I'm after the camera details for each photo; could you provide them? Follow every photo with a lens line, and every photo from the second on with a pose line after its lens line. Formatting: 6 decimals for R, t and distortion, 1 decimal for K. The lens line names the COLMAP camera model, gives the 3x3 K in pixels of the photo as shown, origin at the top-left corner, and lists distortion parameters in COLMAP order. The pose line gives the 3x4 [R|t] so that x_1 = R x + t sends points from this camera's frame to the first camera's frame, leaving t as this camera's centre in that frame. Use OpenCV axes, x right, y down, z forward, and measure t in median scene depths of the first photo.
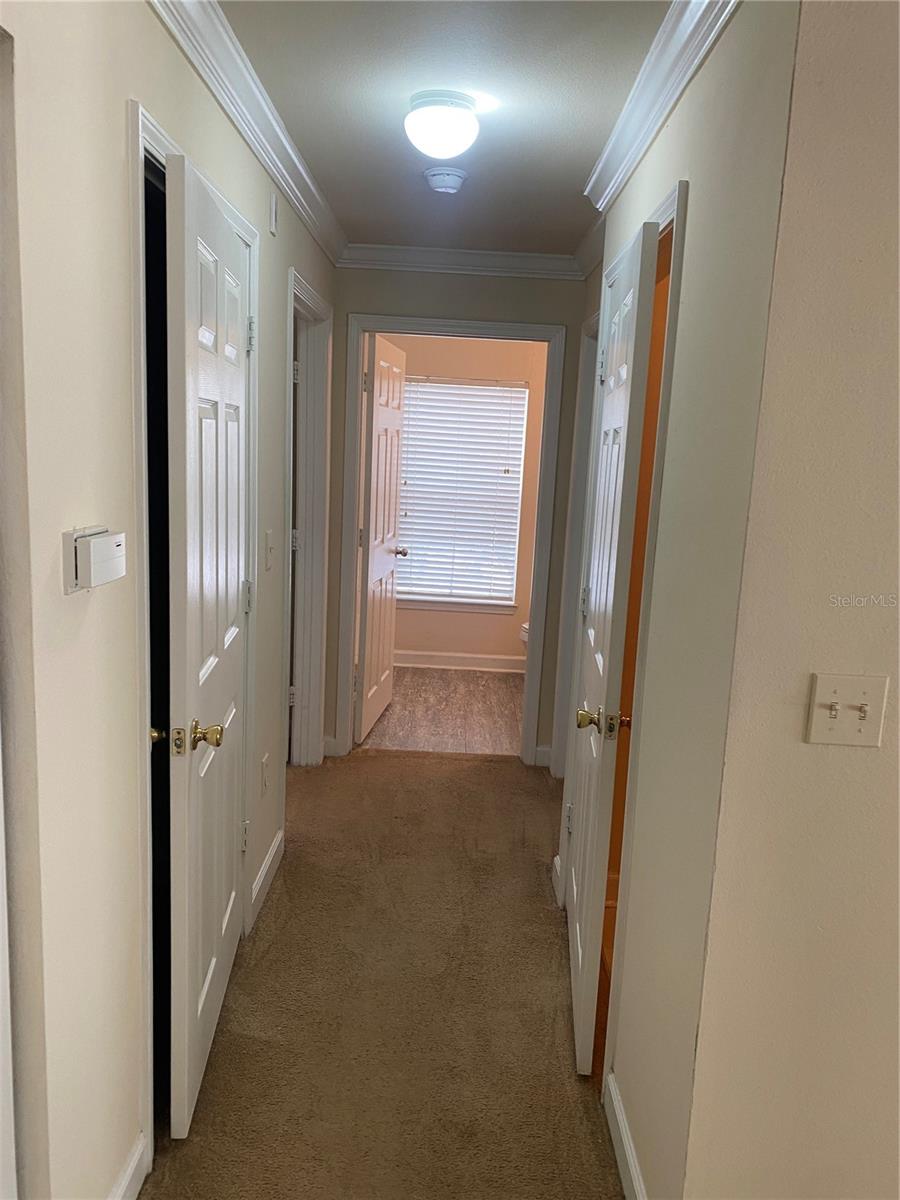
lens RADIAL K [[894.2, 0, 450.0], [0, 894.2, 600.0], [0, 0, 1]] dist [0.113711, -0.376104]
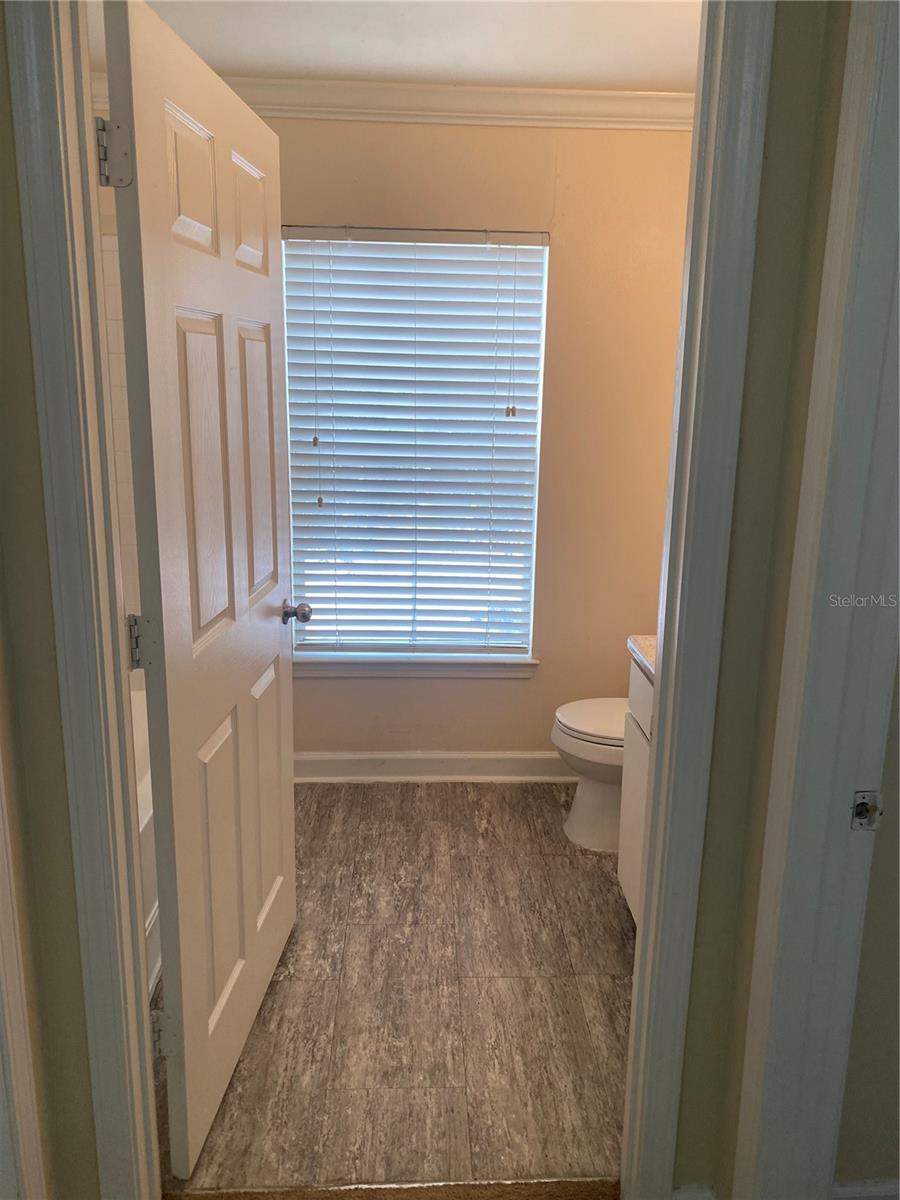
lens RADIAL K [[903.5, 0, 448.6], [0, 903.5, 587.8], [0, 0, 1]] dist [0.091898, -0.229175]
pose [[0.998223, -0.044571, 0.039558, 0.002526], [0.042203, 0.997377, 0.058801, -0.081618], [-0.042075, -0.057028, 0.997486, 0.518937]]
